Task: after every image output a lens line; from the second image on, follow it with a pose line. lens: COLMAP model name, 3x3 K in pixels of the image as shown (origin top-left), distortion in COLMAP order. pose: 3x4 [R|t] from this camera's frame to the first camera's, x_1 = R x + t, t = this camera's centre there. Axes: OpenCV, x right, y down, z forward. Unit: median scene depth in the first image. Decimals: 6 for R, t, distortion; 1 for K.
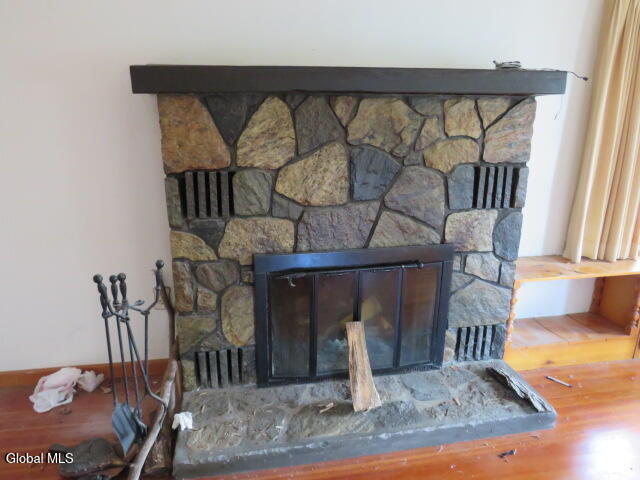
lens RADIAL K [[450.4, 0, 317.9], [0, 450.4, 239.2], [0, 0, 1]] dist [-0.025491, 0.007987]
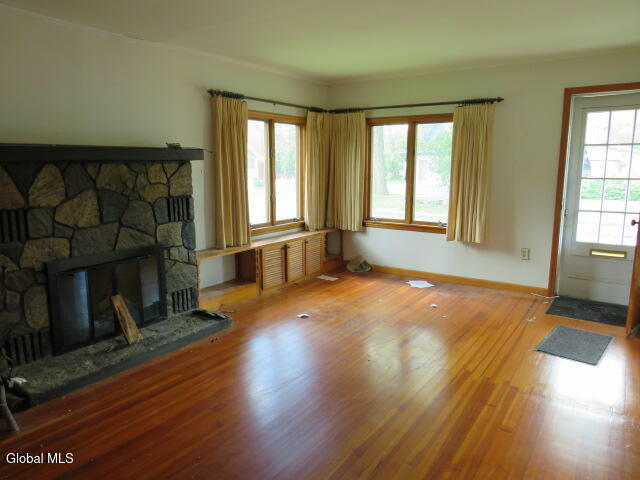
lens RADIAL K [[450.4, 0, 320.5], [0, 450.4, 242.2], [0, 0, 1]] dist [-0.025491, 0.007987]
pose [[0.708956, -0.129720, 0.693220, -0.512532], [0.205431, 0.978298, -0.027028, 0.195598], [-0.674670, 0.161570, 0.720219, -0.736928]]
